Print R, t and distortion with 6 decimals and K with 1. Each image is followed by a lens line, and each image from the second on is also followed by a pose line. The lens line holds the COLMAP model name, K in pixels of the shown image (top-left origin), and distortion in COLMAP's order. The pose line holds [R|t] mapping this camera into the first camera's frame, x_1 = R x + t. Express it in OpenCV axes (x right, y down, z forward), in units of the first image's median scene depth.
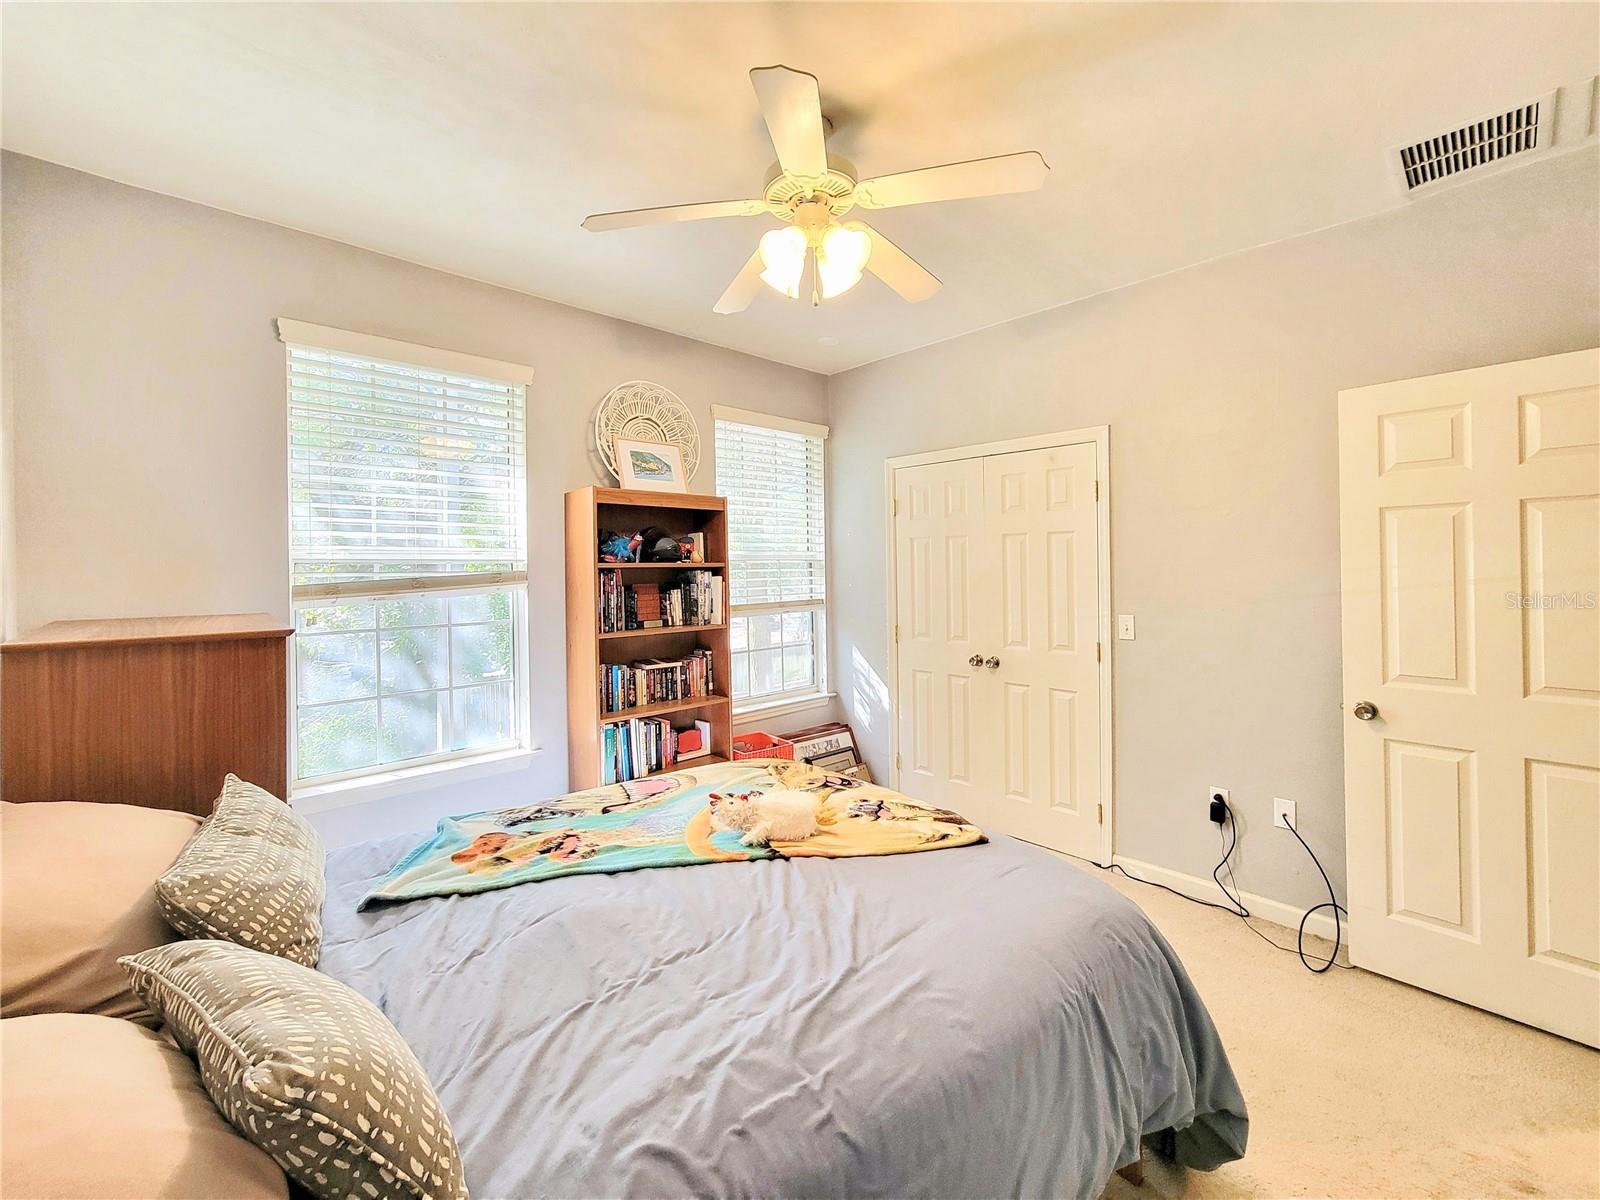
lens RADIAL K [[647.5, 0, 805.4], [0, 647.5, 599.7], [0, 0, 1]] dist [-0.015123, -0.000417]
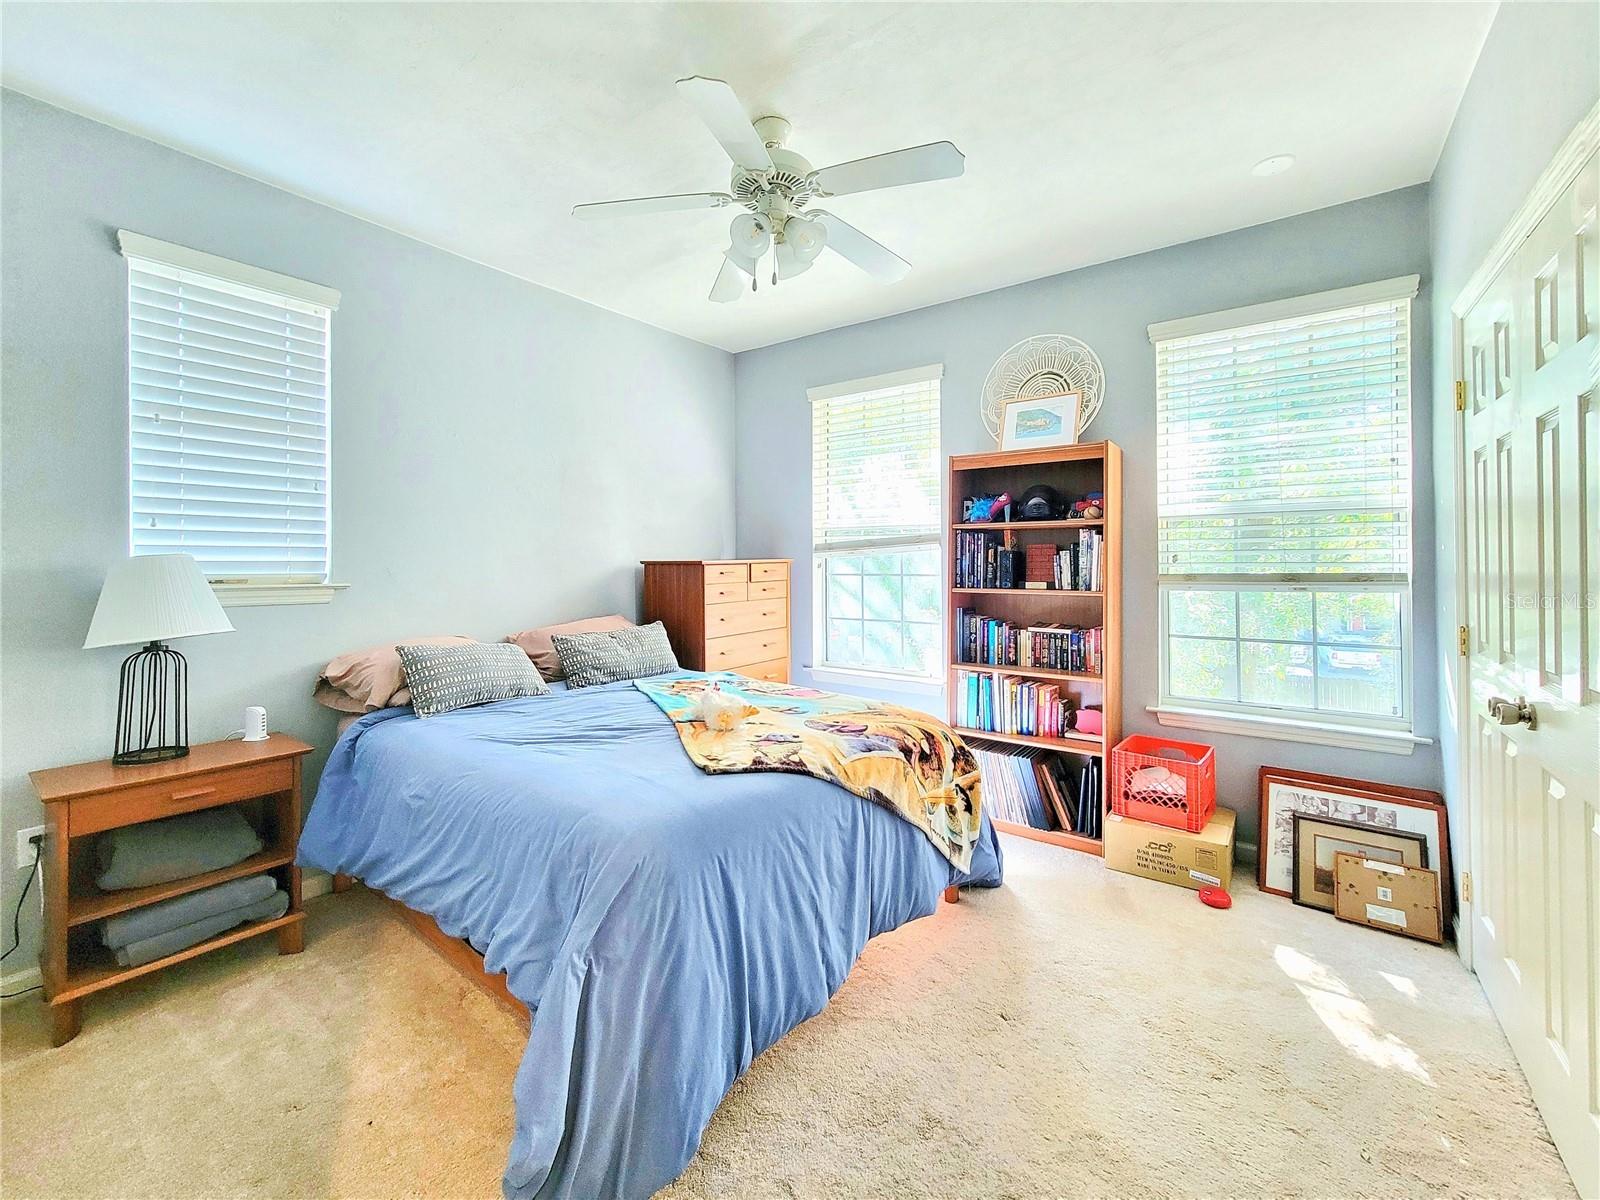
lens RADIAL K [[647.5, 0, 807.8], [0, 647.5, 599.0], [0, 0, 1]] dist [-0.015123, -0.000417]
pose [[0.200225, 0.070377, -0.977219, 0.640873], [-0.048077, 0.996921, 0.061946, 0.013833], [0.978570, 0.034579, 0.202992, 0.458970]]
